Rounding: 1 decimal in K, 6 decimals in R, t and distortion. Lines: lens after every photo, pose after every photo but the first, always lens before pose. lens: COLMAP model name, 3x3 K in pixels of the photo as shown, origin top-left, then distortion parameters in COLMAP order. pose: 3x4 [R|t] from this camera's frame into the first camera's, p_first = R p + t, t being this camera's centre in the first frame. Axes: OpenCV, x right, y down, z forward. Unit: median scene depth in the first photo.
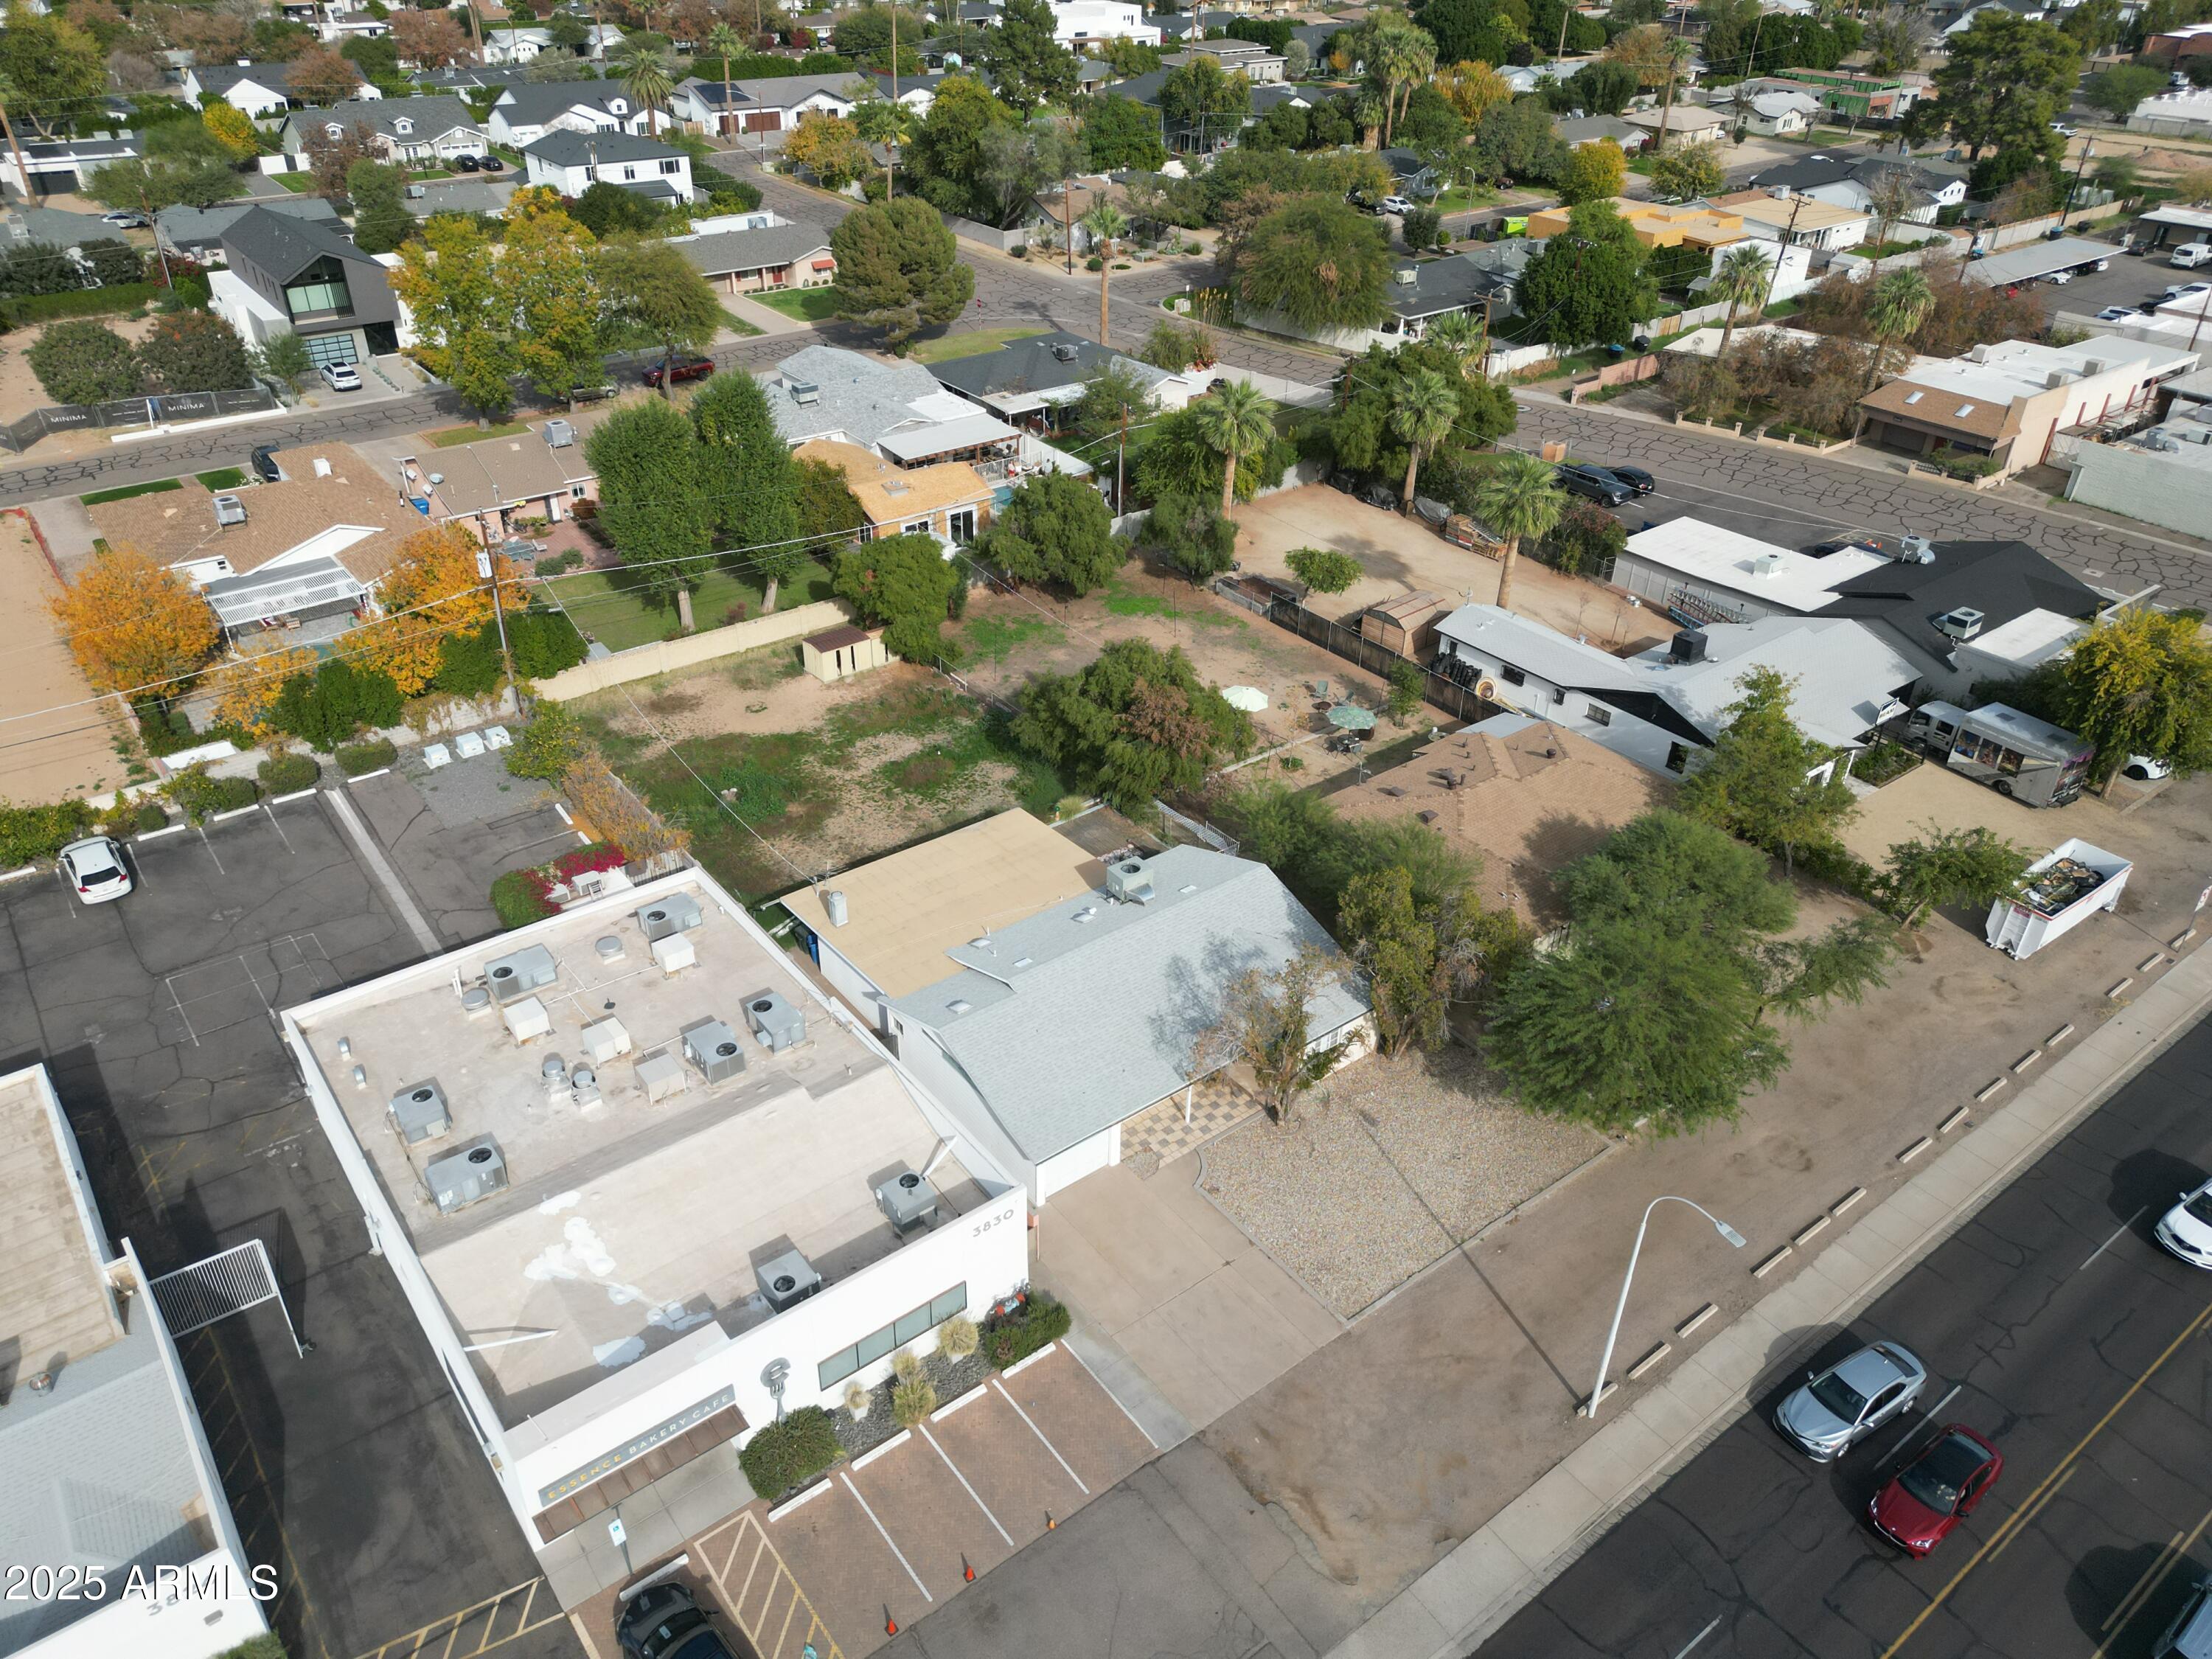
lens RADIAL K [[1550.9, 0, 1096.0], [0, 1550.9, 829.7], [0, 0, 1]] dist [0.071865, -0.066356]
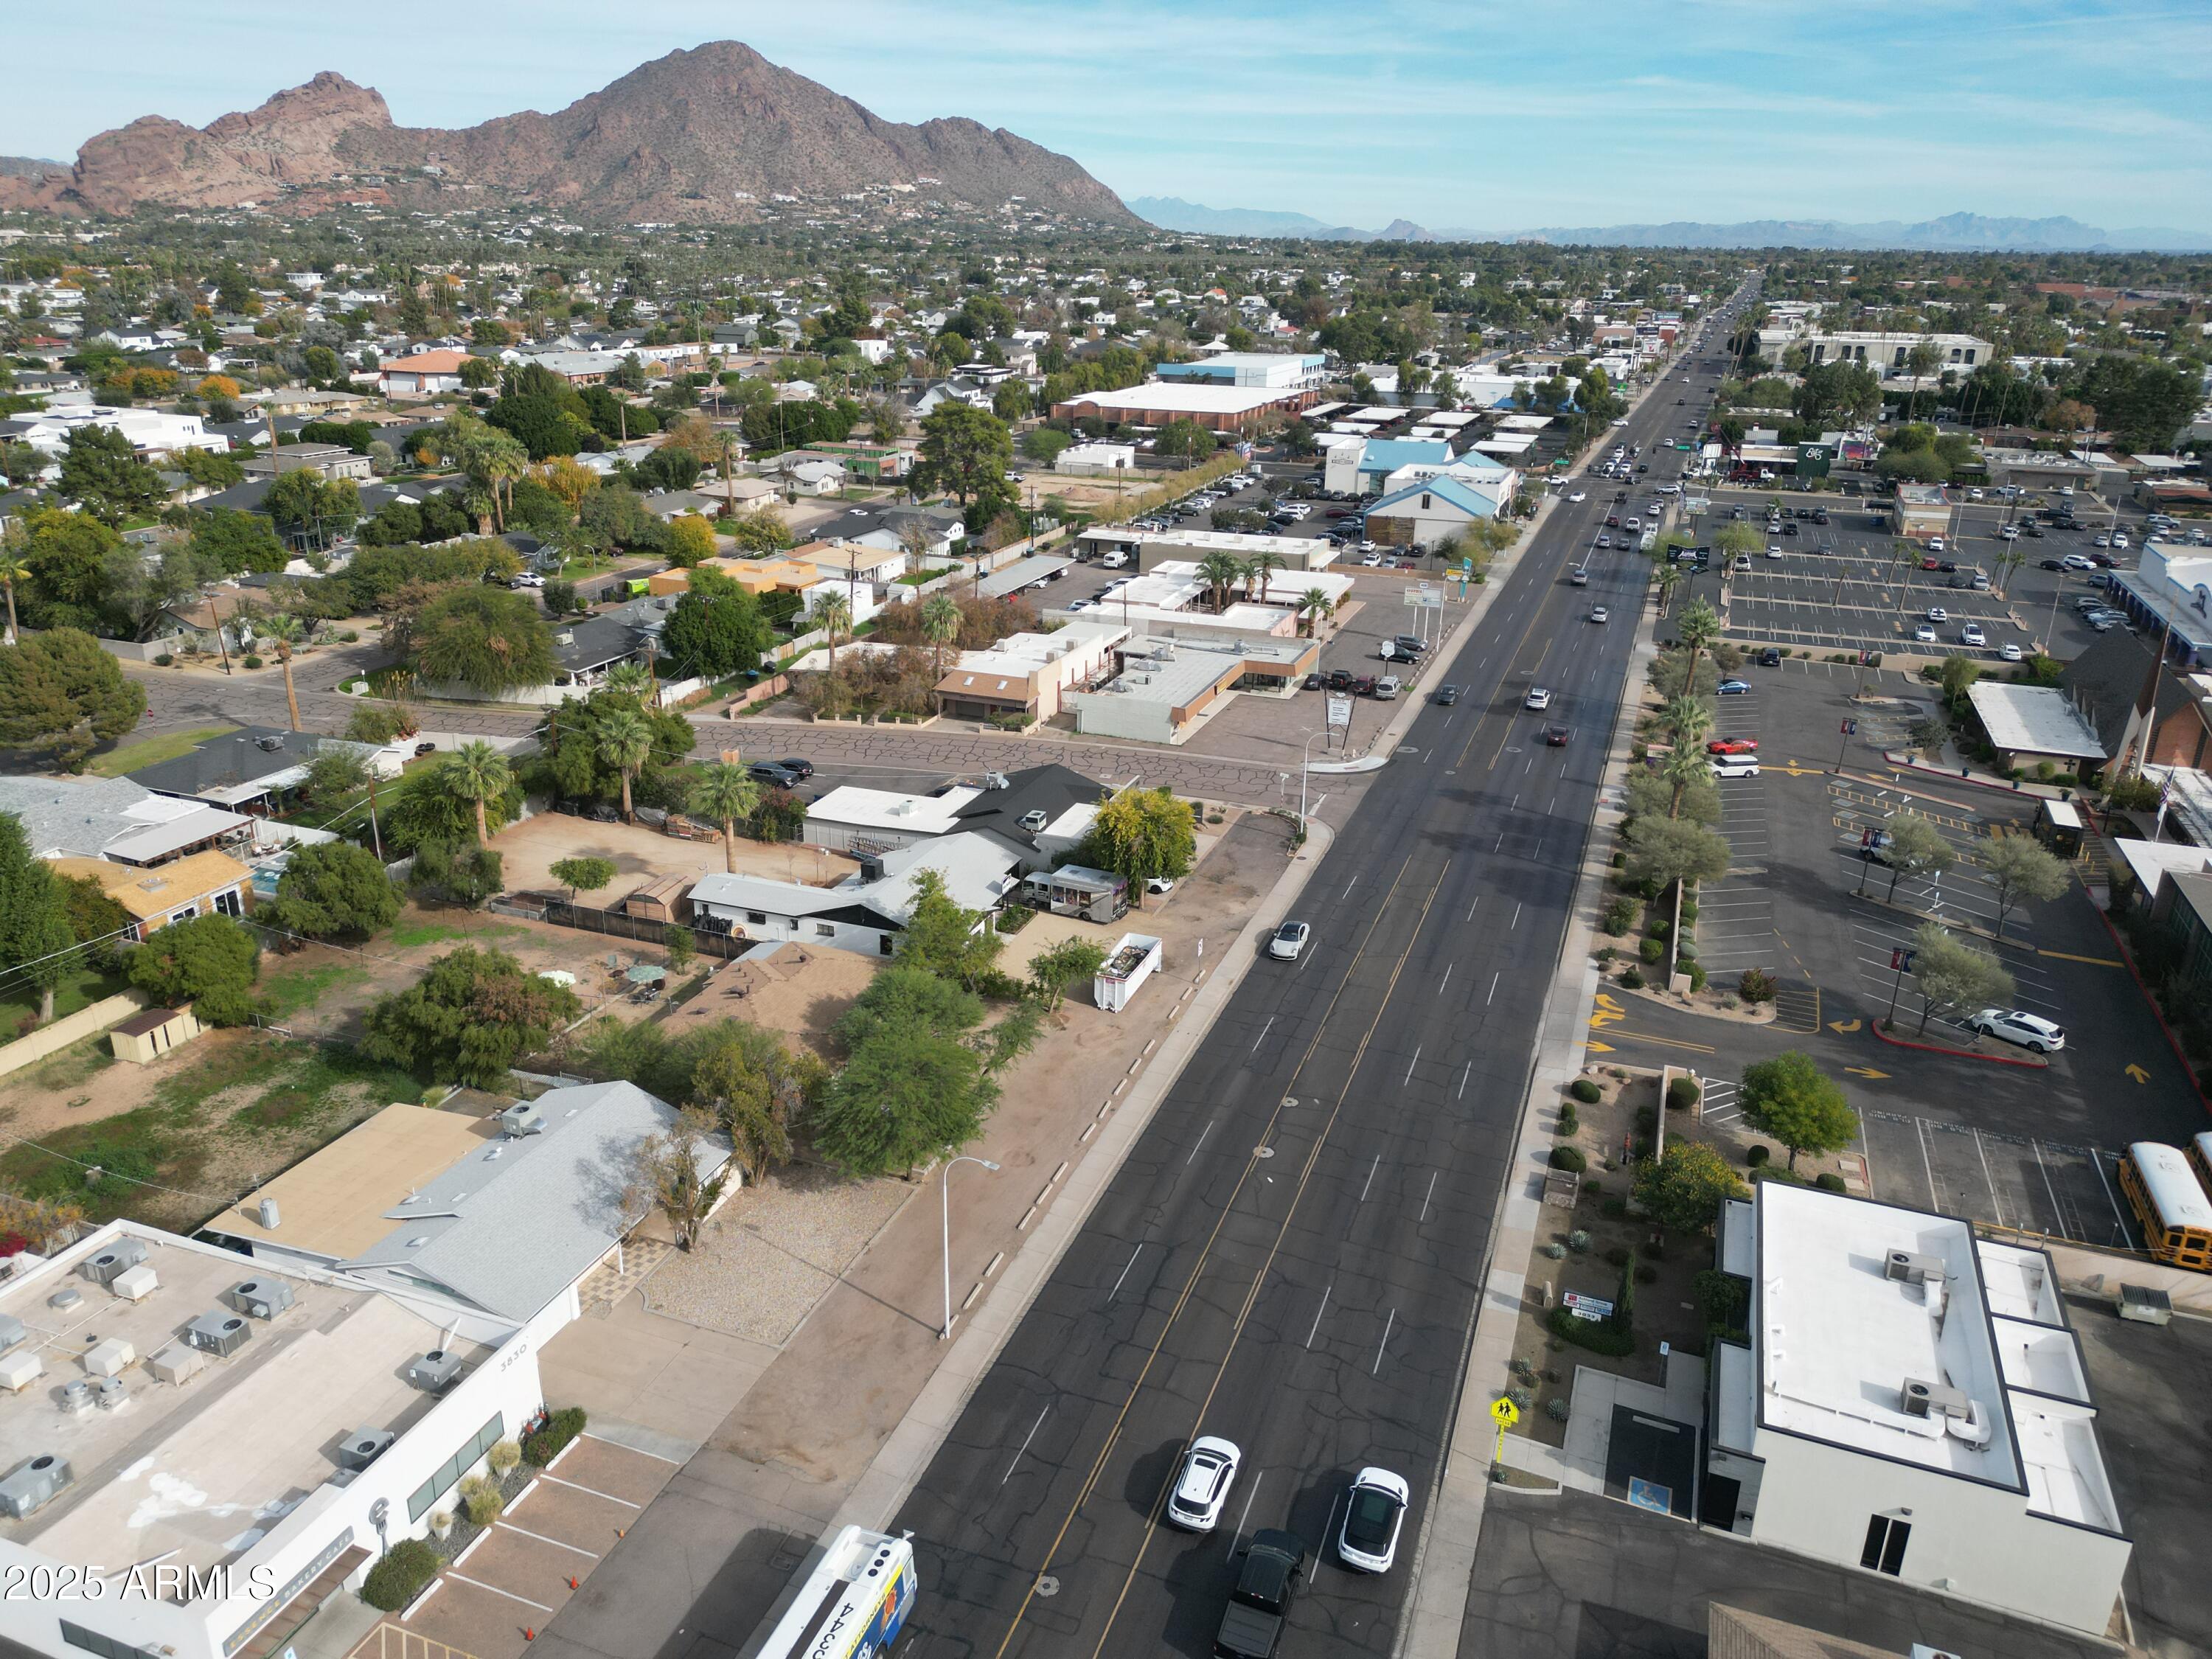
lens RADIAL K [[1550.9, 0, 1096.5], [0, 1550.9, 820.1], [0, 0, 1]] dist [0.071865, -0.066356]
pose [[0.848115, -0.185244, 0.496373, -0.130309], [0.281747, 0.951120, -0.126446, 0.071607], [-0.448687, 0.247093, 0.858851, -0.289103]]
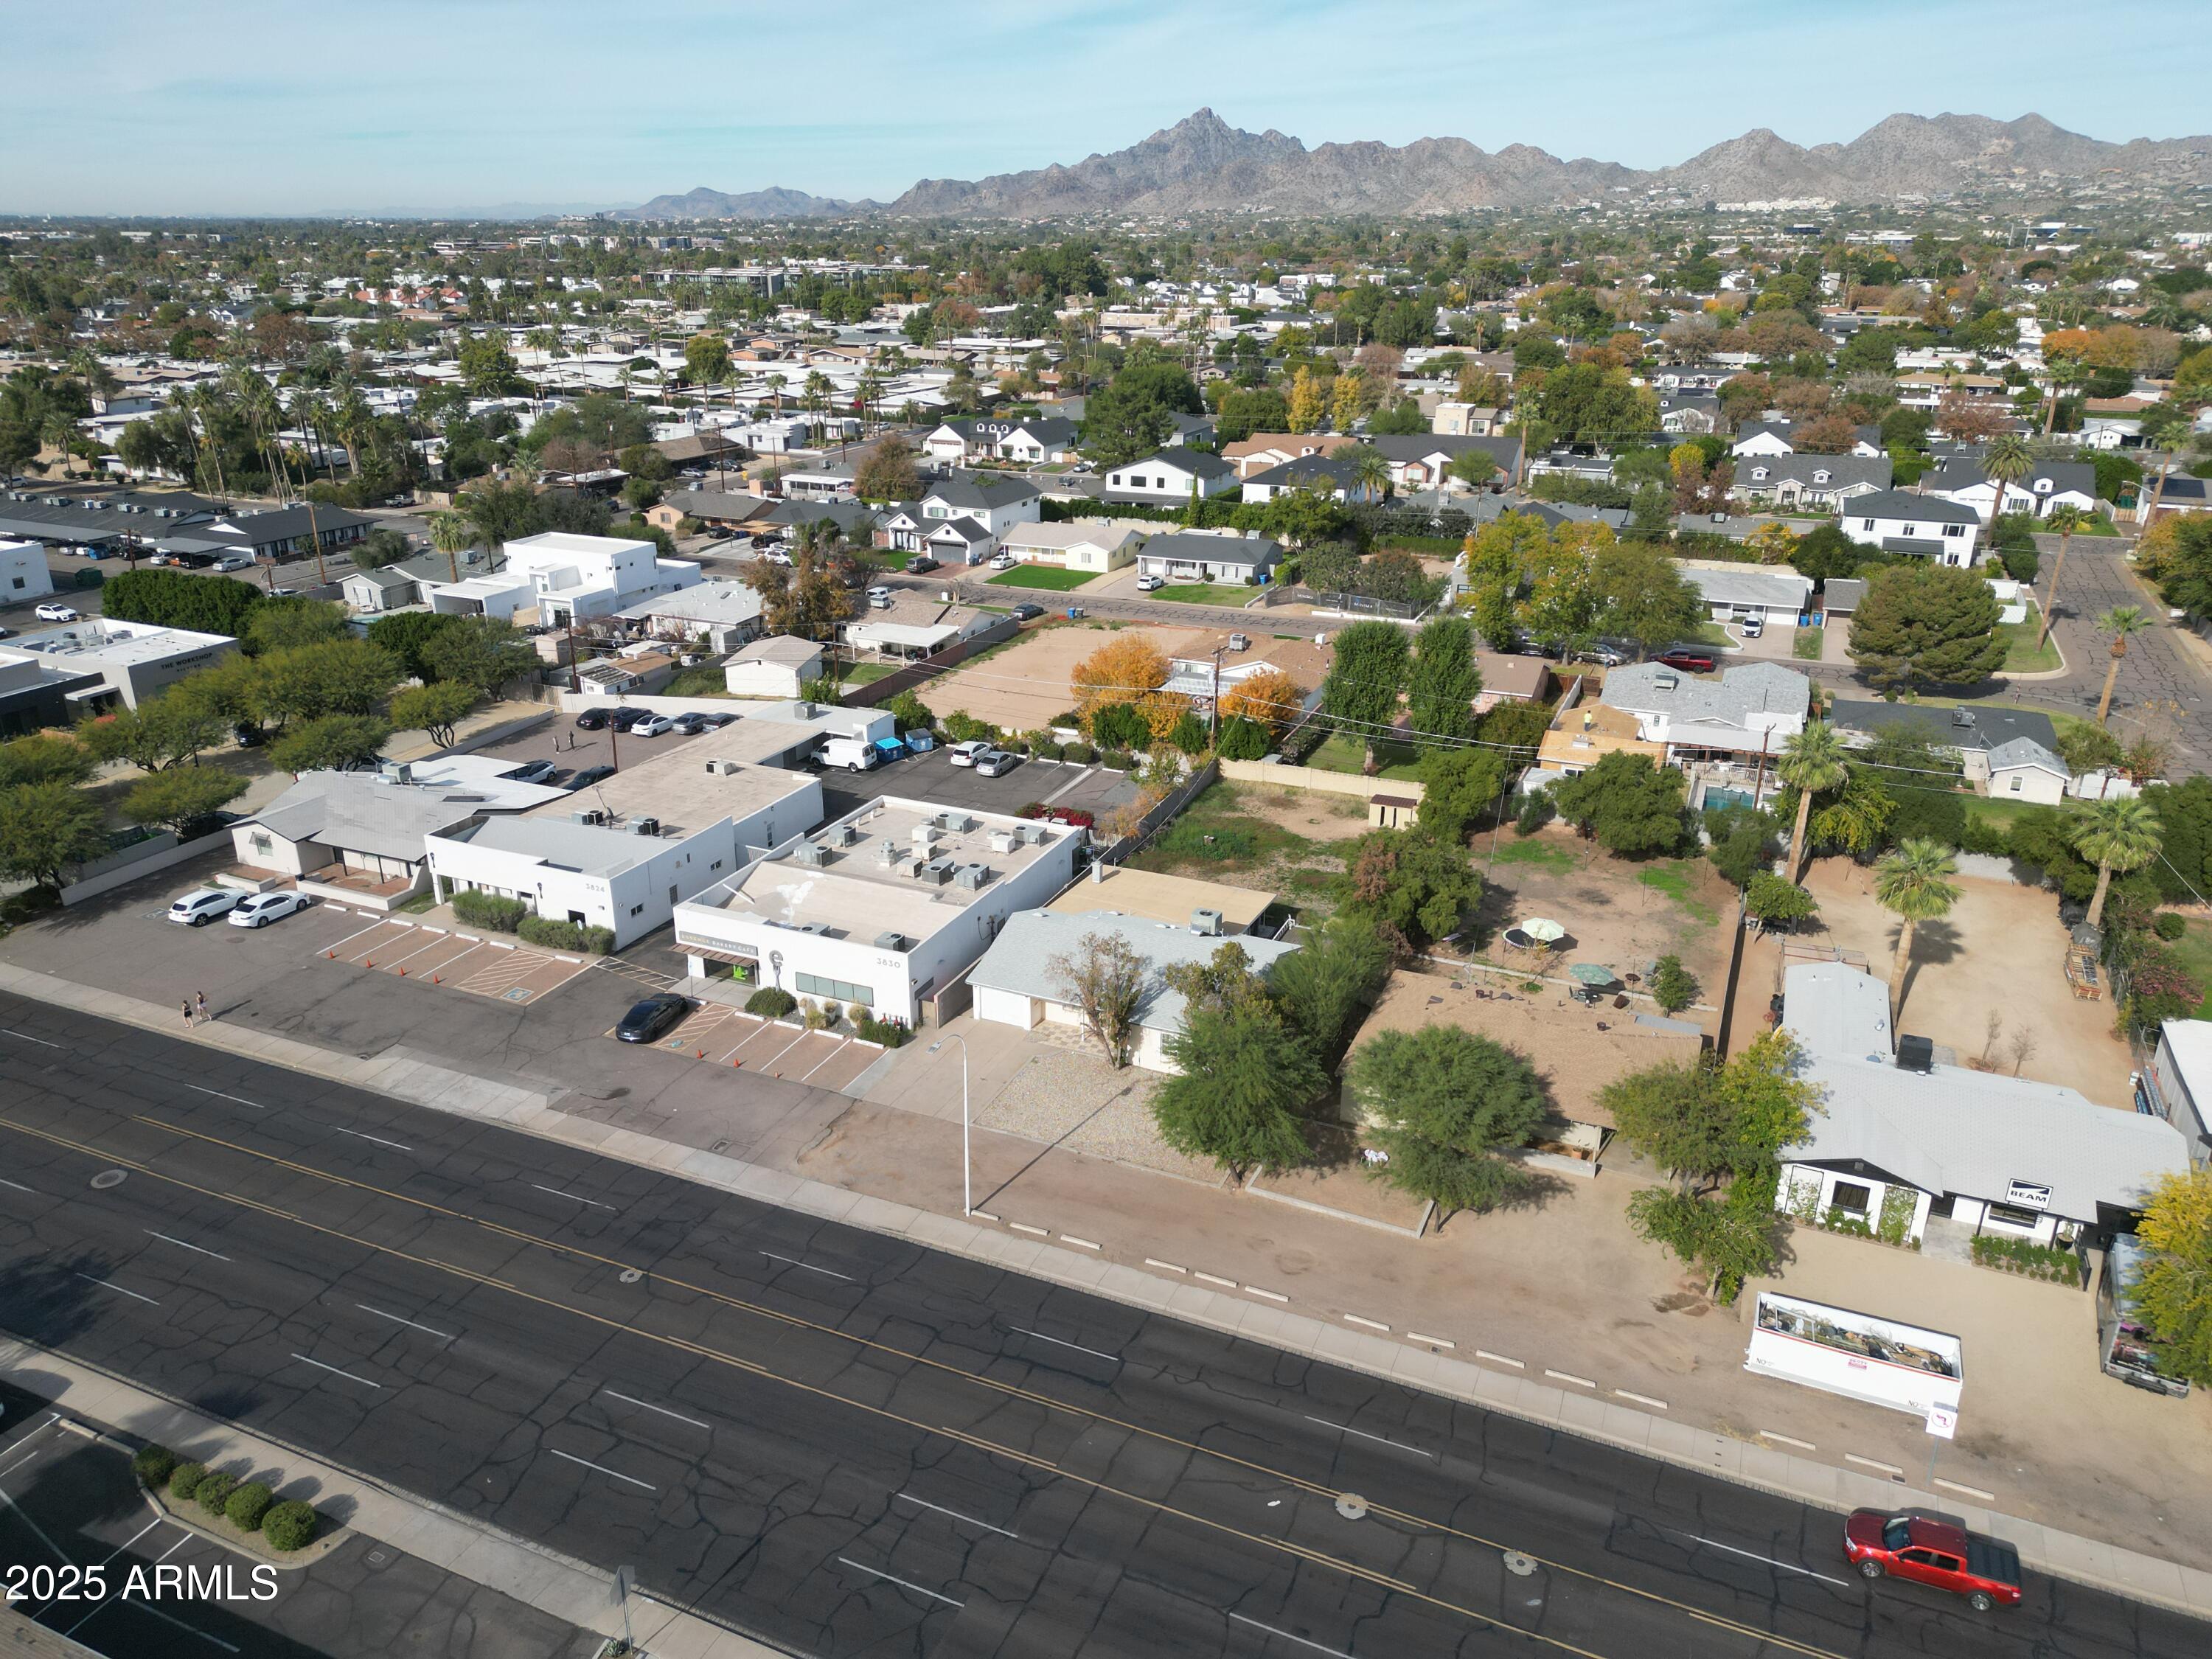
lens RADIAL K [[1550.9, 0, 1096.1], [0, 1550.9, 826.1], [0, 0, 1]] dist [0.071865, -0.066356]
pose [[0.479750, 0.303187, -0.823357, 0.859388], [-0.466844, 0.882748, 0.053037, -0.057032], [0.742897, 0.358935, 0.565039, 0.056178]]
